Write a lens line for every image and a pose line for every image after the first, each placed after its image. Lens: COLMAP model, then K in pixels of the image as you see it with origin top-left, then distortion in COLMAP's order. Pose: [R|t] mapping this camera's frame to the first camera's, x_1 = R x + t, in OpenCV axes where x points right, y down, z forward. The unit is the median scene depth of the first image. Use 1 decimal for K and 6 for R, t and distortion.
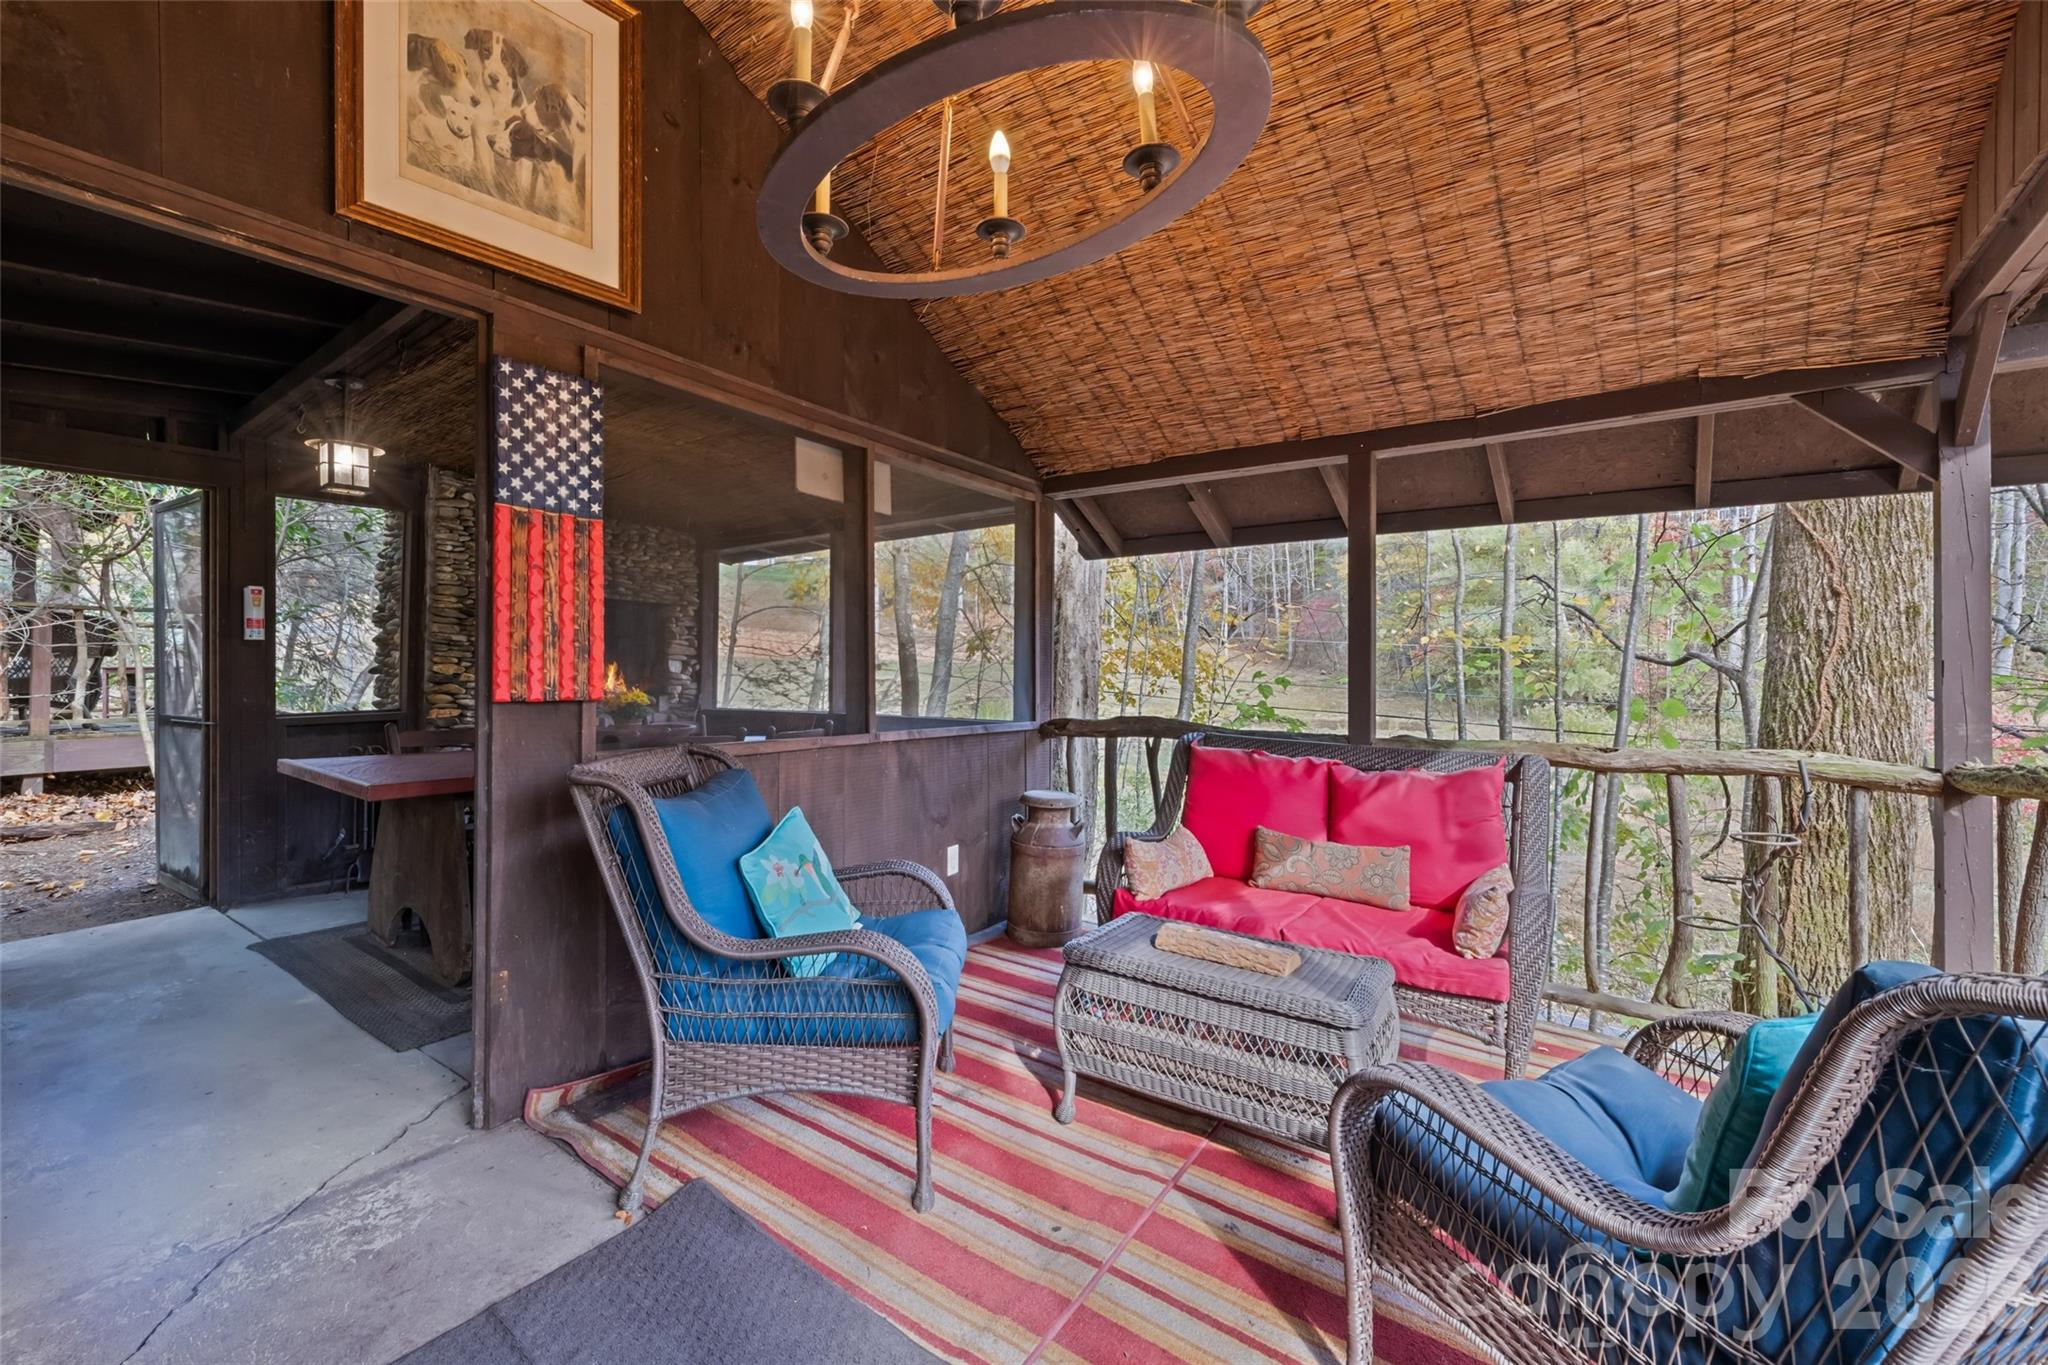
lens RADIAL K [[817.3, 0, 1029.1], [0, 817.3, 677.0], [0, 0, 1]] dist [0.006994, -0.002768]
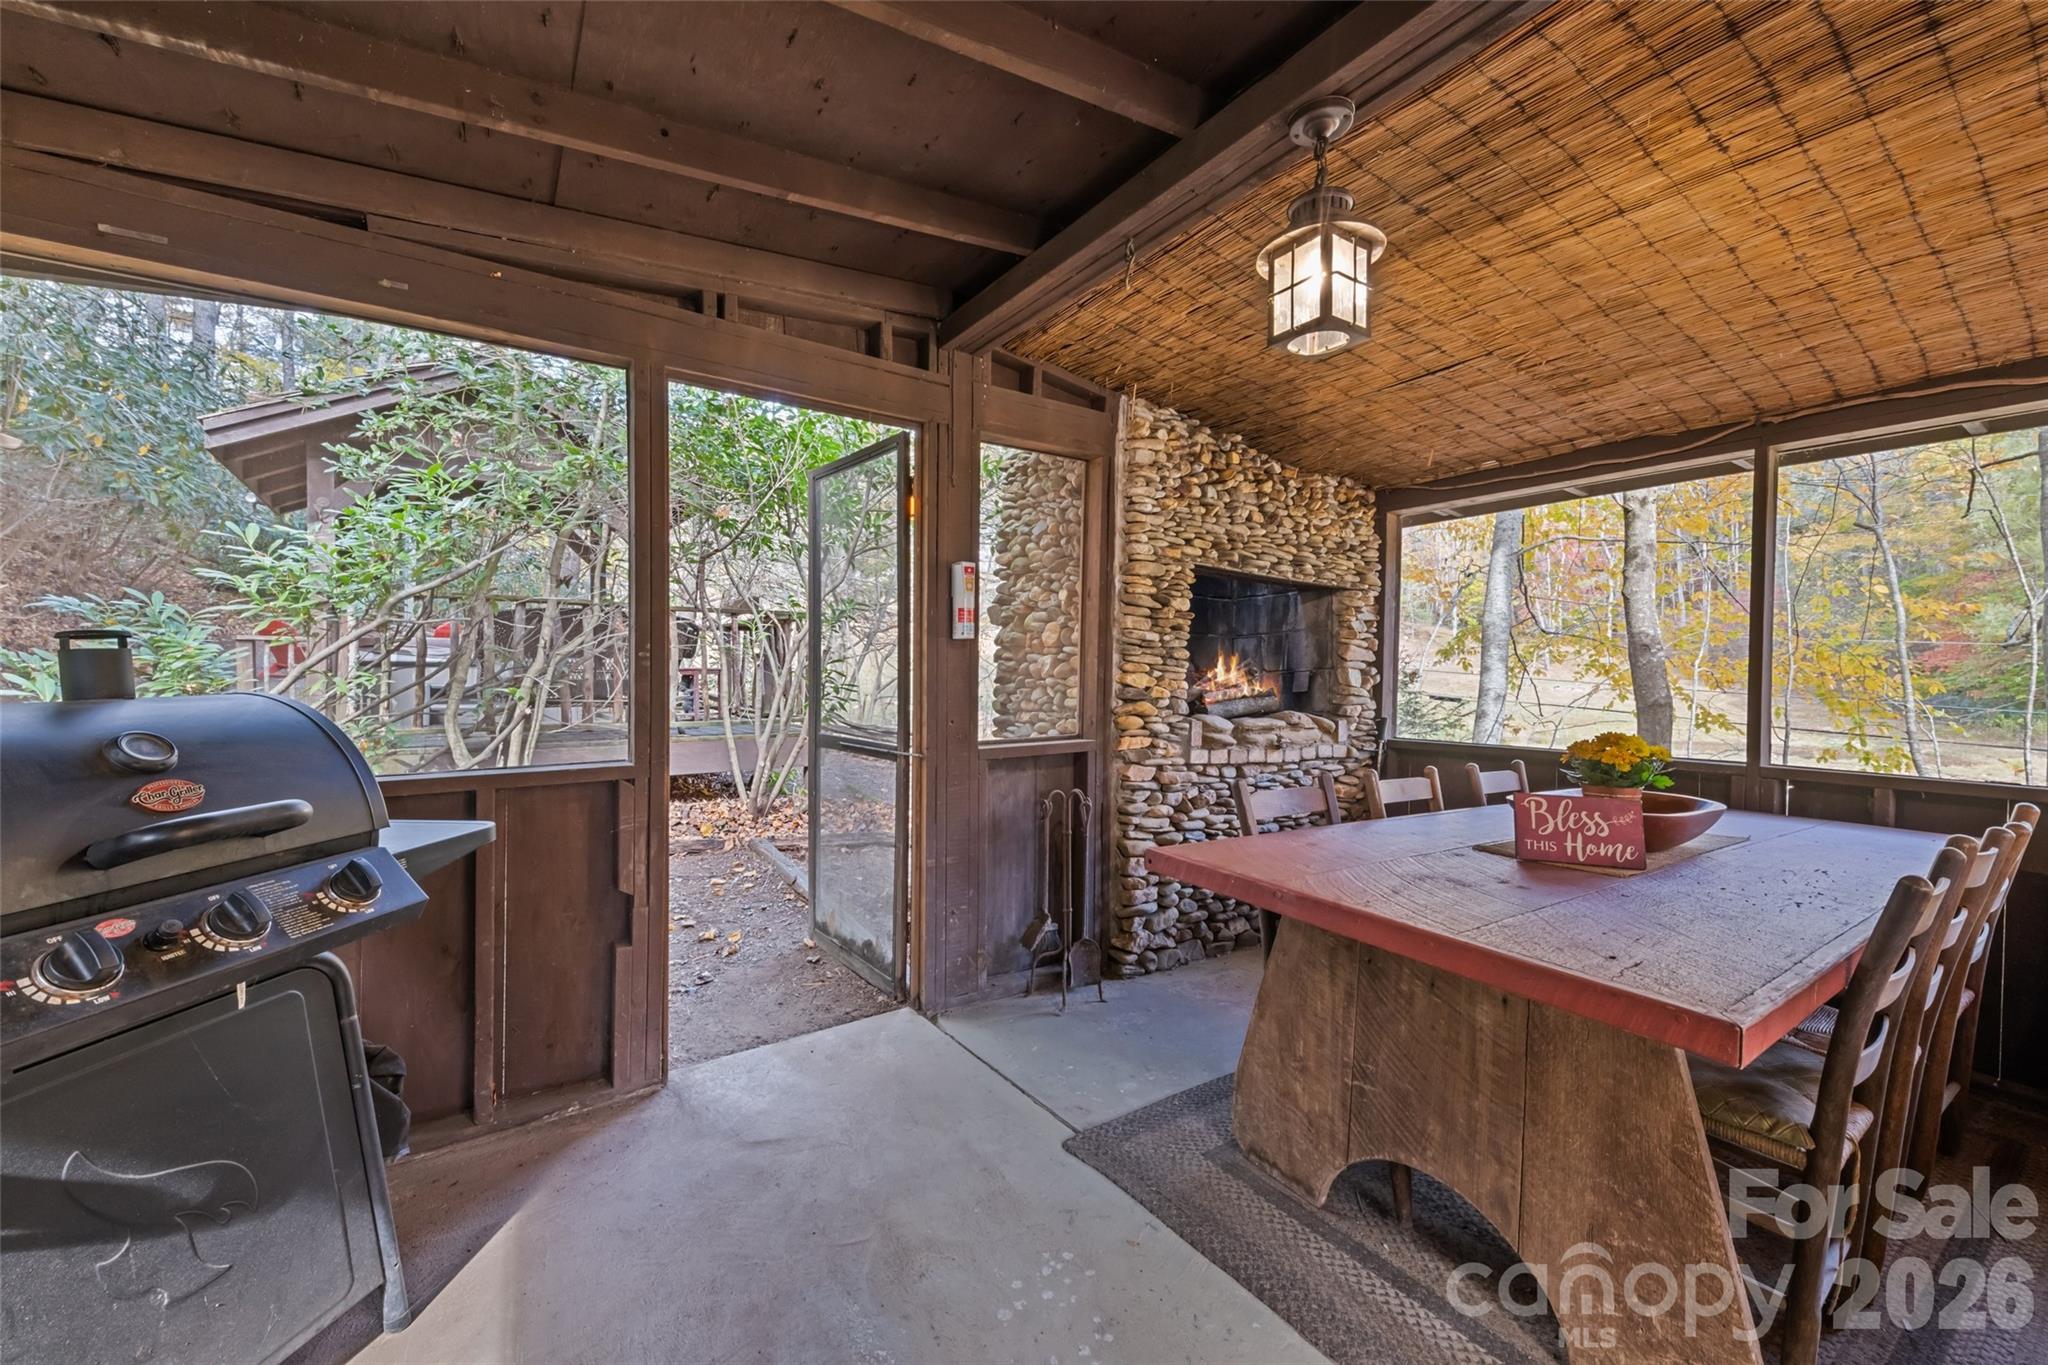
lens RADIAL K [[817.3, 0, 1027.7], [0, 817.3, 692.4], [0, 0, 1]] dist [0.006994, -0.002768]
pose [[0.940928, 0.017510, -0.338153, -0.561294], [-0.013063, 0.999796, 0.015424, -0.008983], [0.338354, -0.010096, 0.940965, 0.304252]]
